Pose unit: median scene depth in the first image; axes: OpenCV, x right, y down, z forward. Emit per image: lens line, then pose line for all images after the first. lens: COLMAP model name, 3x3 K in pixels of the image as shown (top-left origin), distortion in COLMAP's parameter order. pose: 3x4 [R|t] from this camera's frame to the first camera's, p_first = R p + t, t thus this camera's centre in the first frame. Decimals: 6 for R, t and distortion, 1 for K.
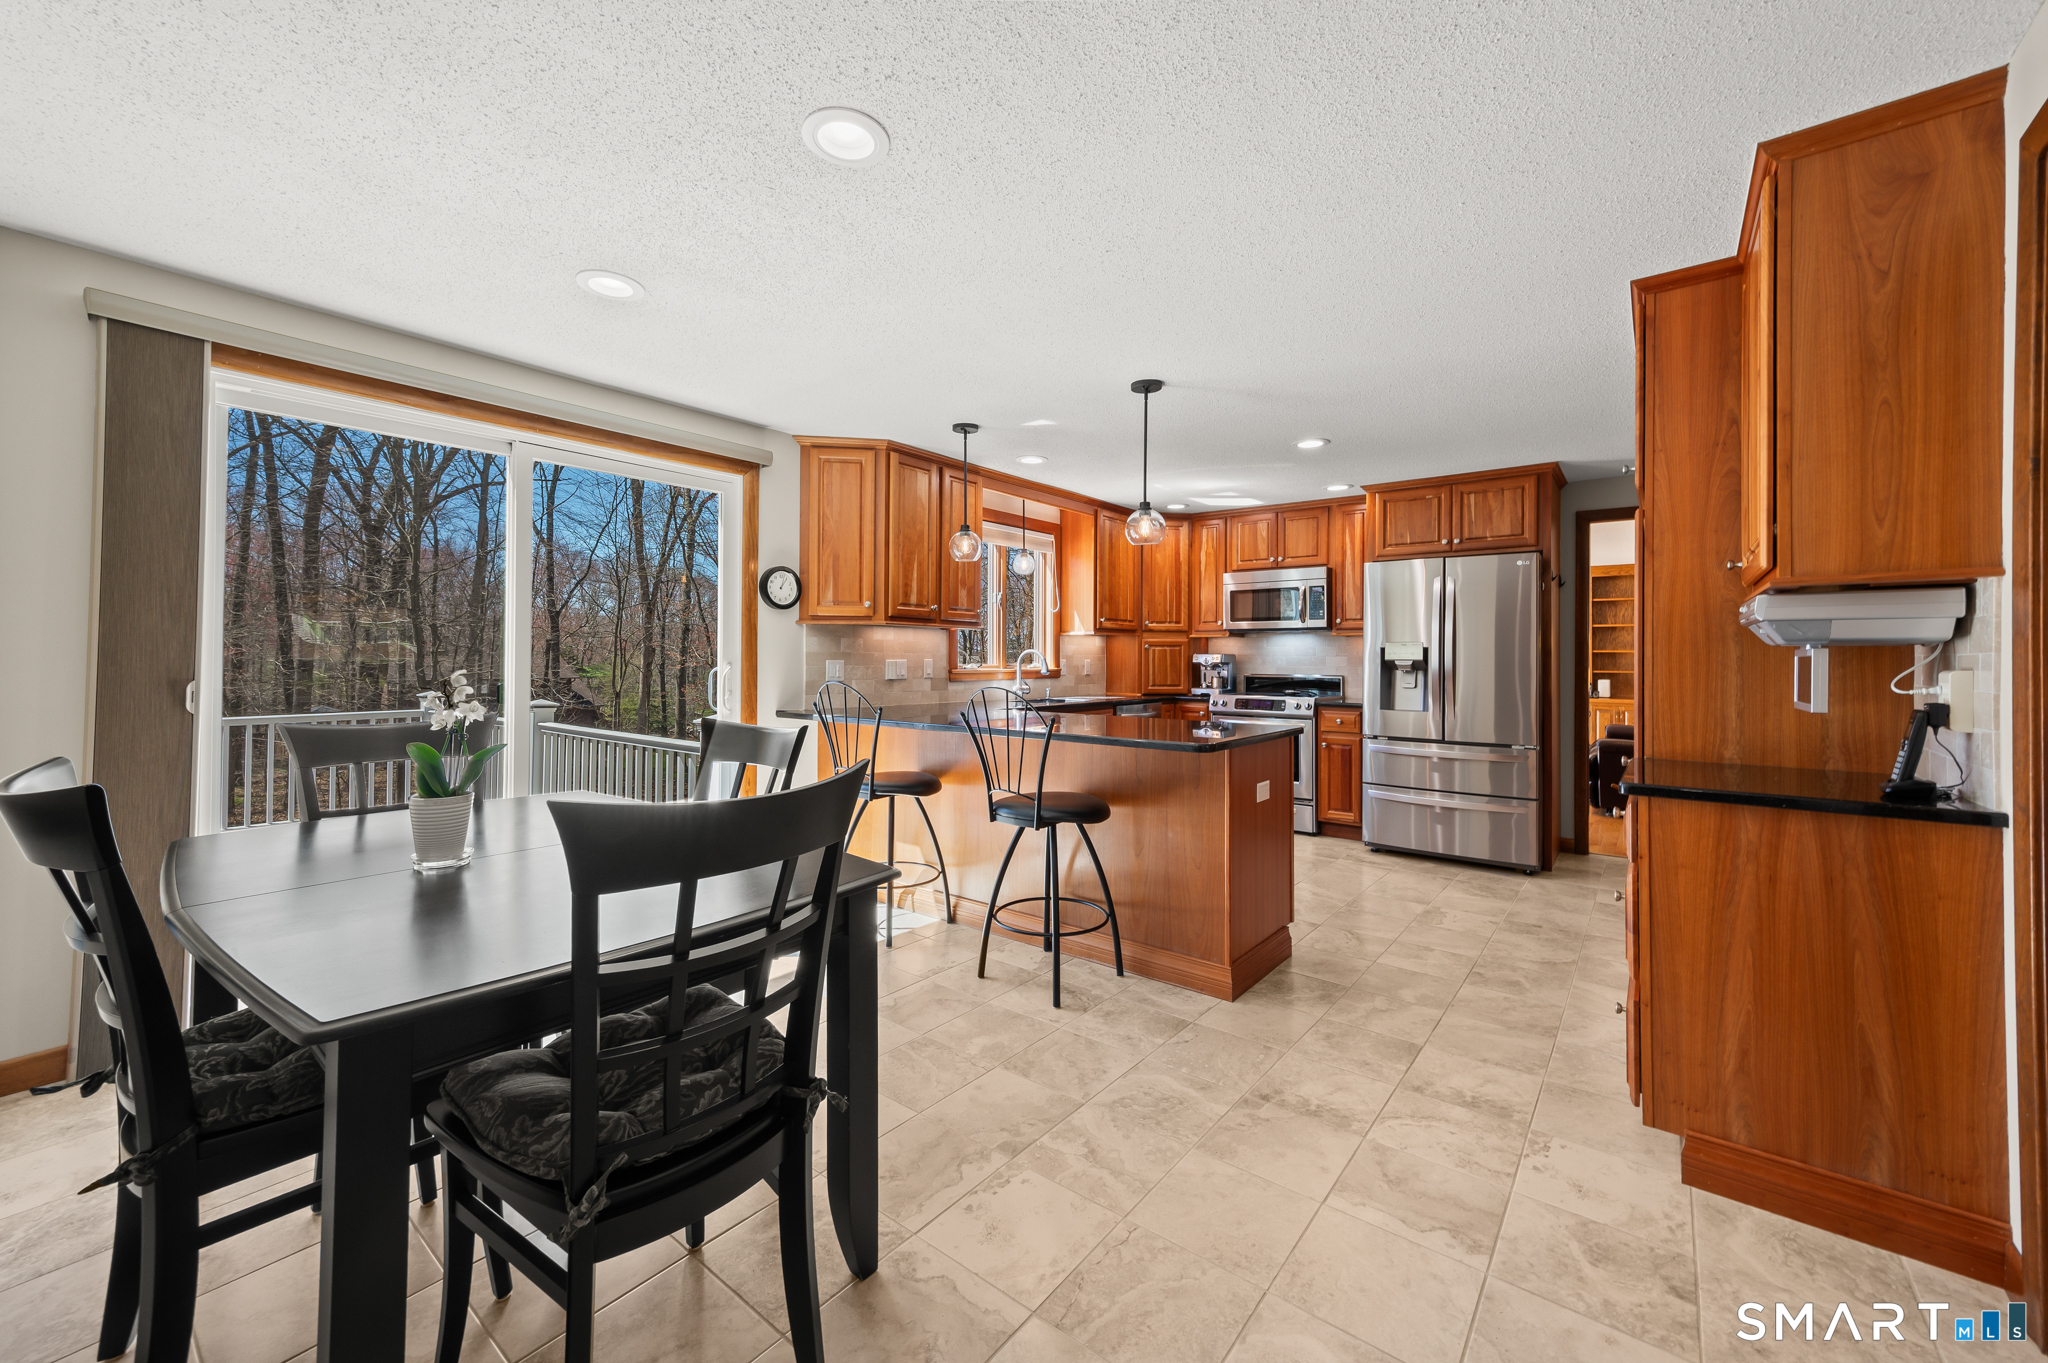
lens RADIAL K [[806.1, 0, 1018.0], [0, 806.1, 659.4], [0, 0, 1]] dist [0.002447, -0.000003]
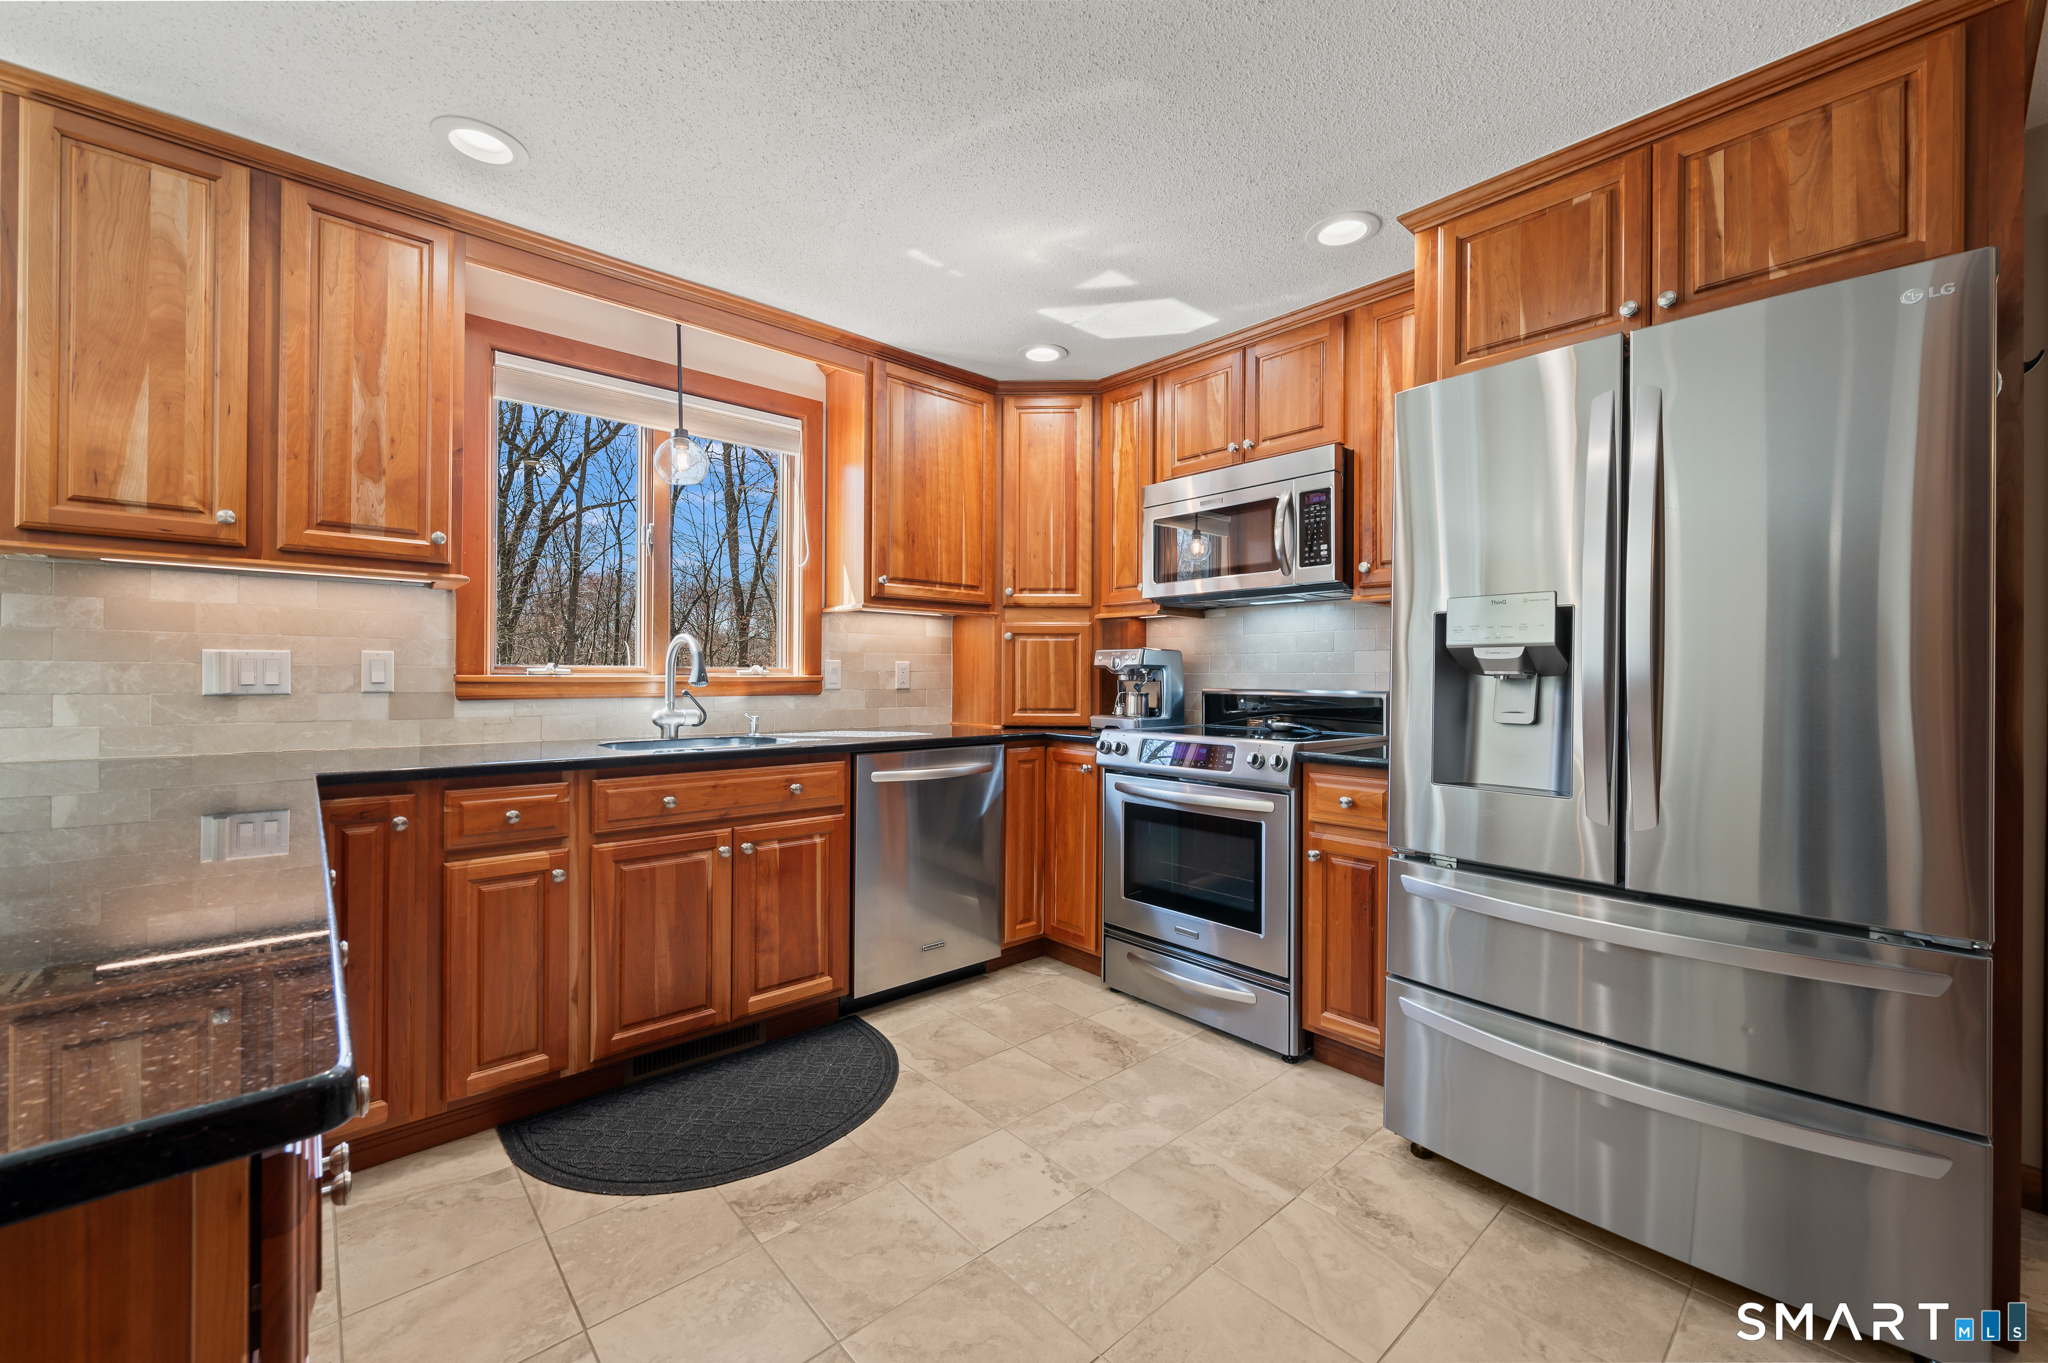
lens RADIAL K [[807.3, 0, 1028.1], [0, 807.3, 679.3], [0, 0, 1]] dist [-0.001584, 0.000284]
pose [[0.986787, 0.001279, -0.162017, 0.313063], [-0.001017, 0.999998, 0.001704, 0.014113], [0.162019, -0.001517, 0.986786, 0.582679]]
